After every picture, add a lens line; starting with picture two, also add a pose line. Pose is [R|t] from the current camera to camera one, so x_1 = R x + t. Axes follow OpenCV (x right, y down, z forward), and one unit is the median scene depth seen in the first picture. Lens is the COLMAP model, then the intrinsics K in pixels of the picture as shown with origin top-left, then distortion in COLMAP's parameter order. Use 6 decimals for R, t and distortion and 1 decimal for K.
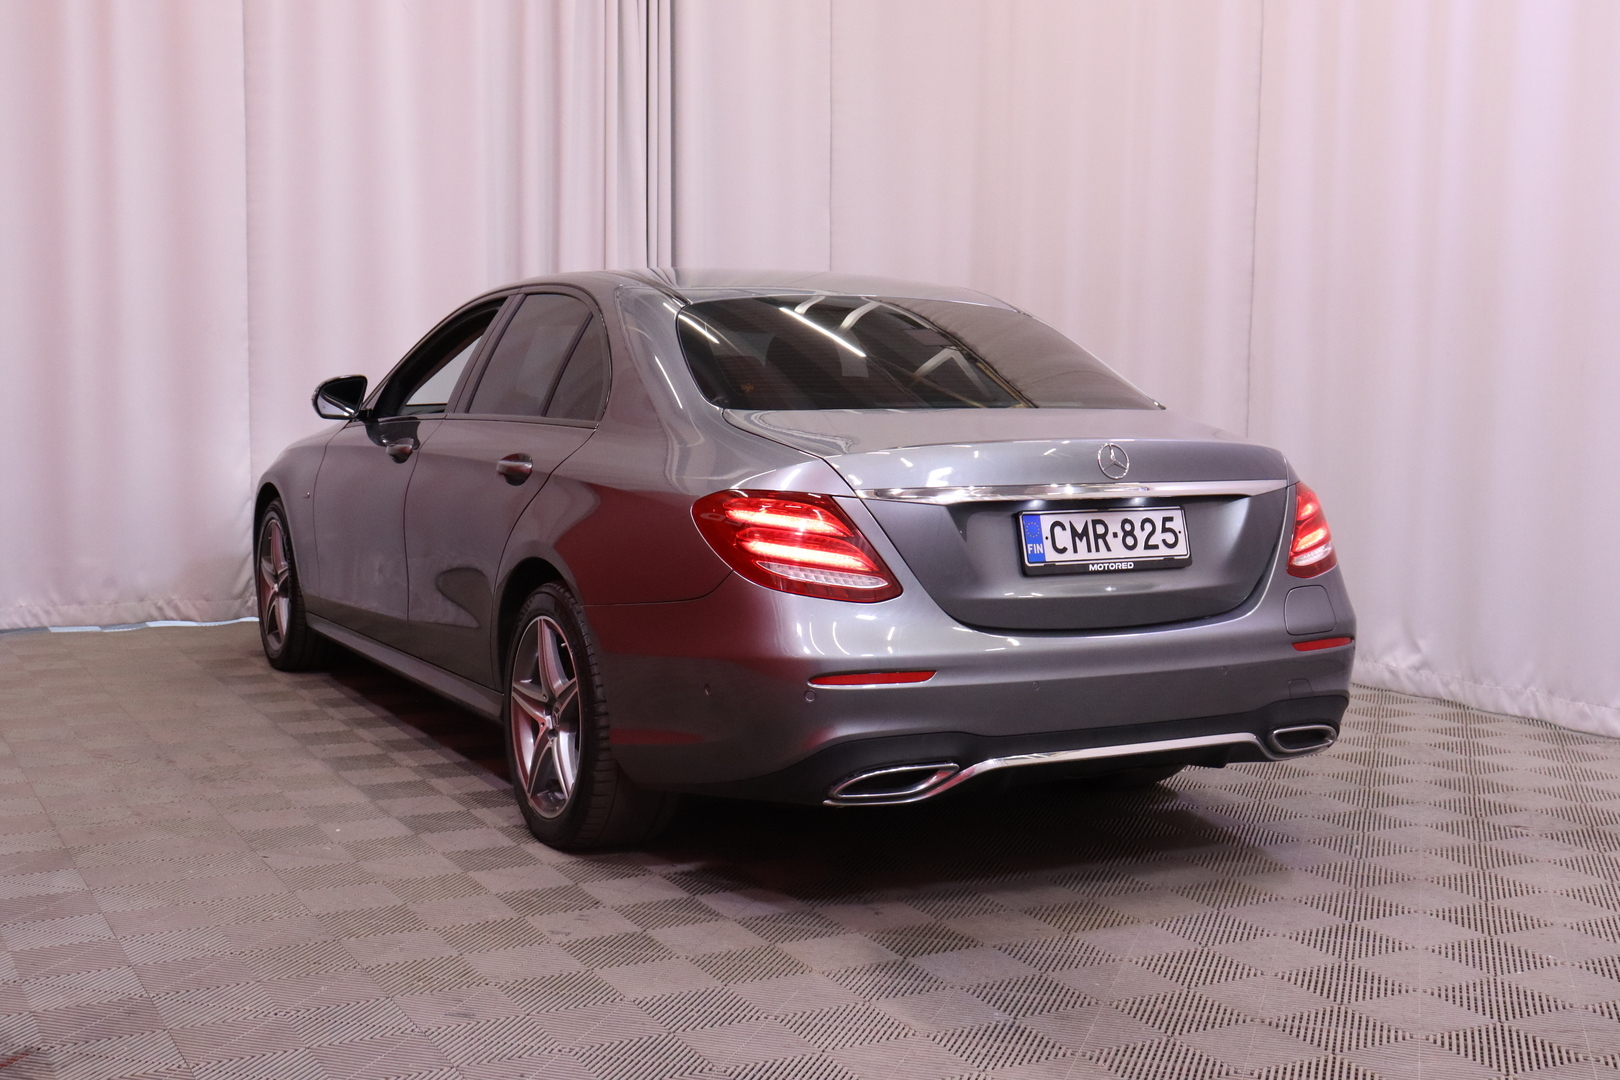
lens RADIAL K [[1965.1, 0, 810.0], [0, 1965.1, 540.0], [0, 0, 1]] dist [0.004835, 0.045691]
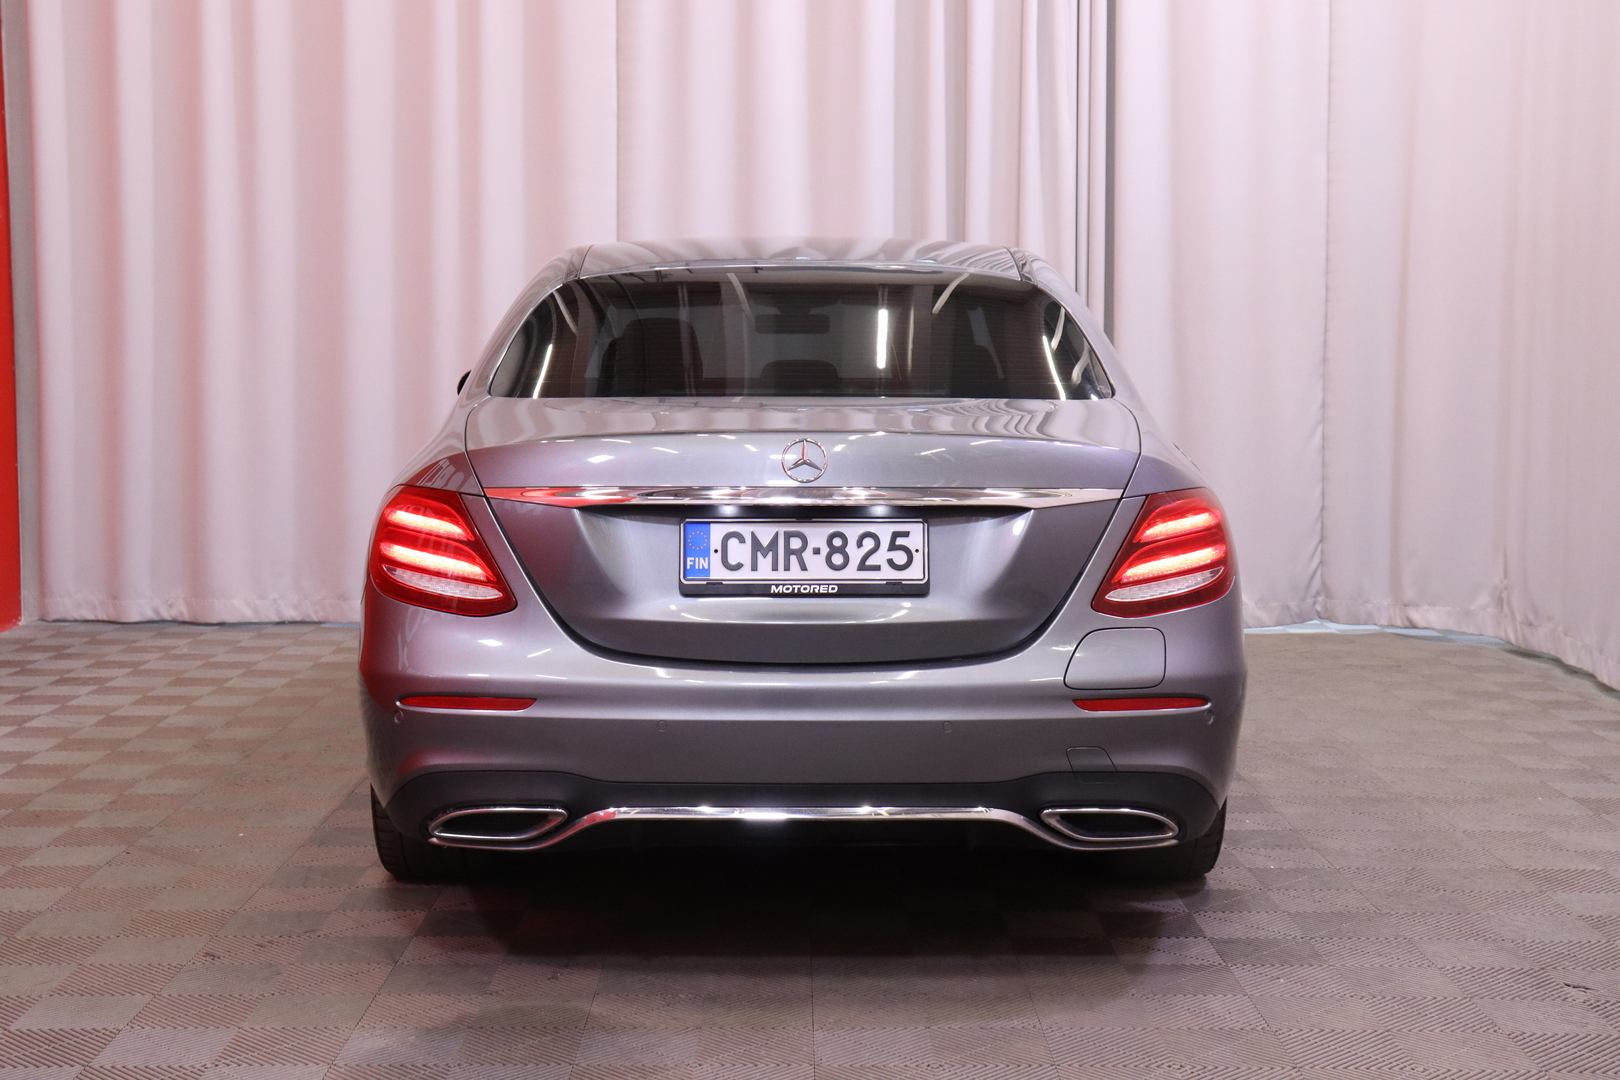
lens RADIAL K [[2231.3, 0, 753.2], [0, 2231.3, 545.5], [0, 0, 1]] dist [0.054753, 0.035059]
pose [[0.877987, 0.034816, -0.477416, 0.578543], [-0.035652, 0.999338, 0.007313, -0.010809], [0.477354, 0.010600, 0.878647, 0.171318]]
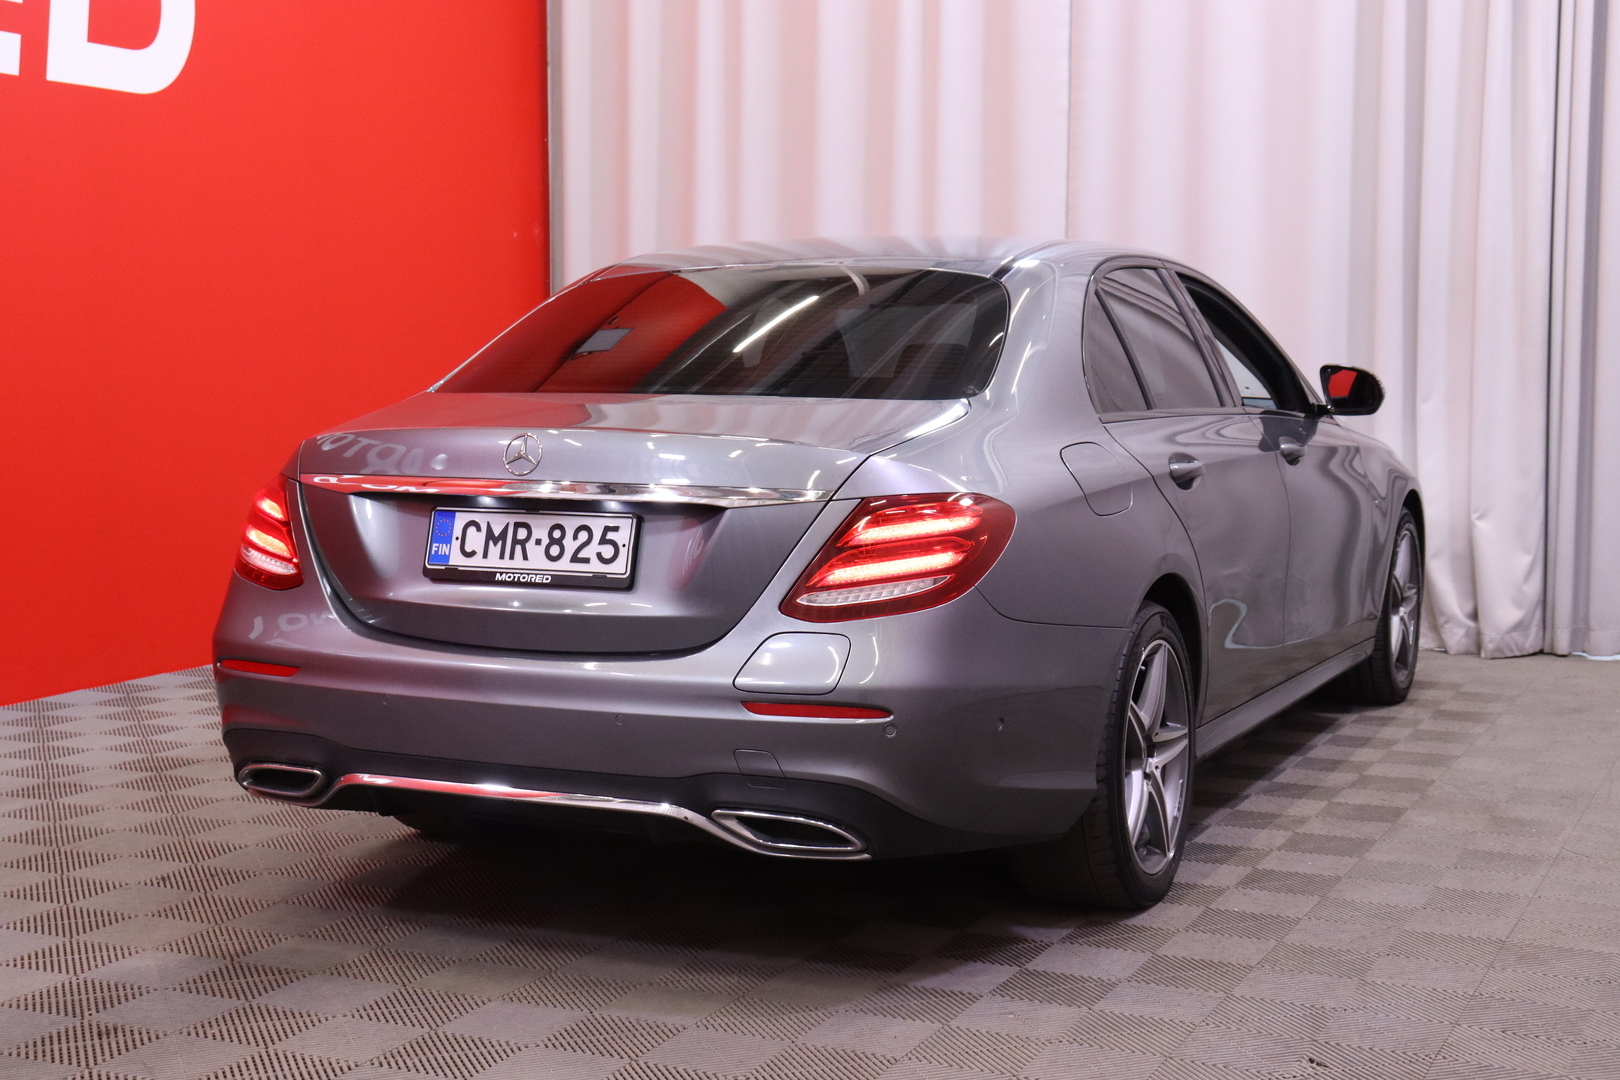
lens RADIAL K [[2231.3, 0, 753.2], [0, 2231.3, 545.5], [0, 0, 1]] dist [0.054753, 0.035059]
pose [[0.585491, 0.063315, -0.808203, 0.992364], [-0.068374, 0.997250, 0.028592, -0.035070], [0.807791, 0.038520, 0.588210, 0.510974]]
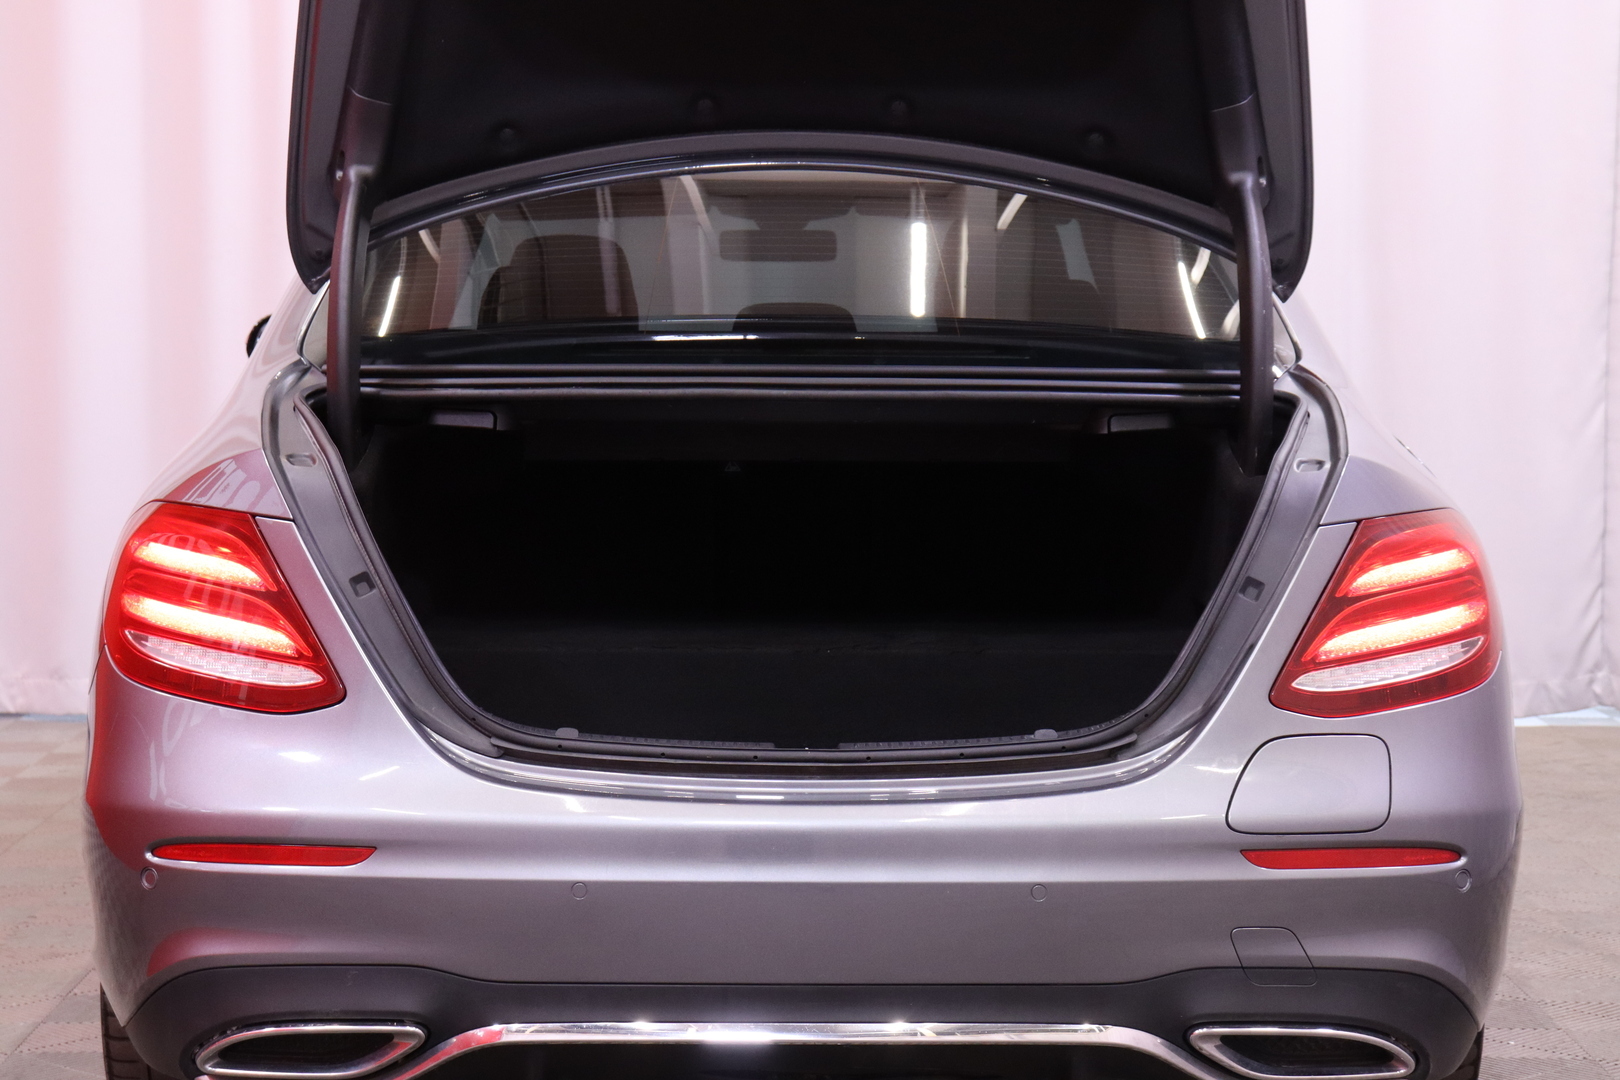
lens RADIAL K [[3475.7, 0, 765.3], [0, 3475.7, 534.7], [0, 0, 1]] dist [0.306386, 0.187499]
pose [[0.885753, 0.029750, -0.463203, 0.561898], [-0.038249, 0.999228, -0.008963, -0.013255], [0.462579, 0.025656, 0.886207, 0.190985]]
